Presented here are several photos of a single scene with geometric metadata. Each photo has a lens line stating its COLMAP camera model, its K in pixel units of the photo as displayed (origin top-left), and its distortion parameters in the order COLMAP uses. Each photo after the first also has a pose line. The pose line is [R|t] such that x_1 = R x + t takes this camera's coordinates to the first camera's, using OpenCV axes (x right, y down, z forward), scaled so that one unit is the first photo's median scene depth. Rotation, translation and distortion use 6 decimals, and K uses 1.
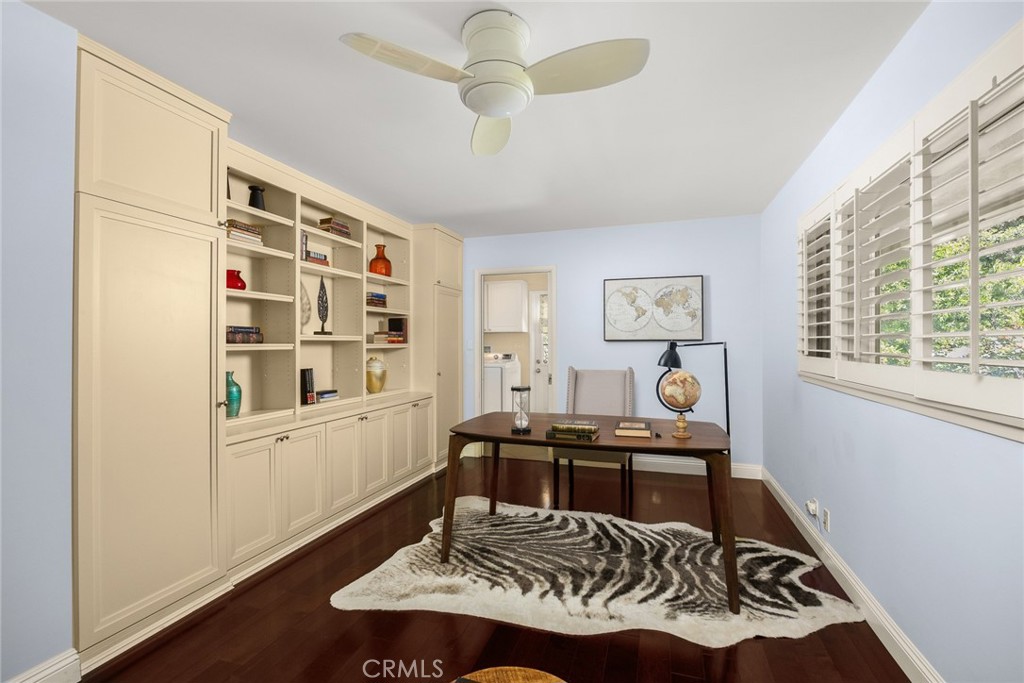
lens RADIAL K [[438.3, 0, 512.0], [0, 438.3, 341.5], [0, 0, 1]] dist [0.000088, 0.000007]
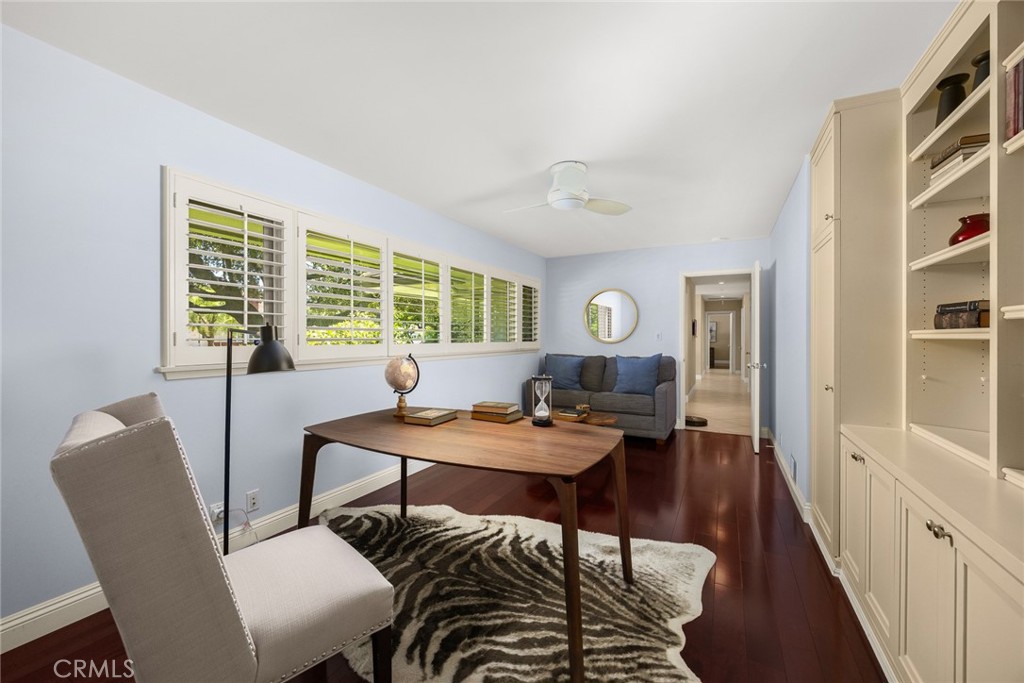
lens RADIAL K [[390.5, 0, 516.3], [0, 390.5, 343.0], [0, 0, 1]] dist [0.003441, 0.000290]
pose [[-0.986754, 0.001031, 0.162223, -0.064625], [0.002575, 0.999953, 0.009311, 0.021878], [-0.162206, 0.009606, -0.986710, 1.947315]]
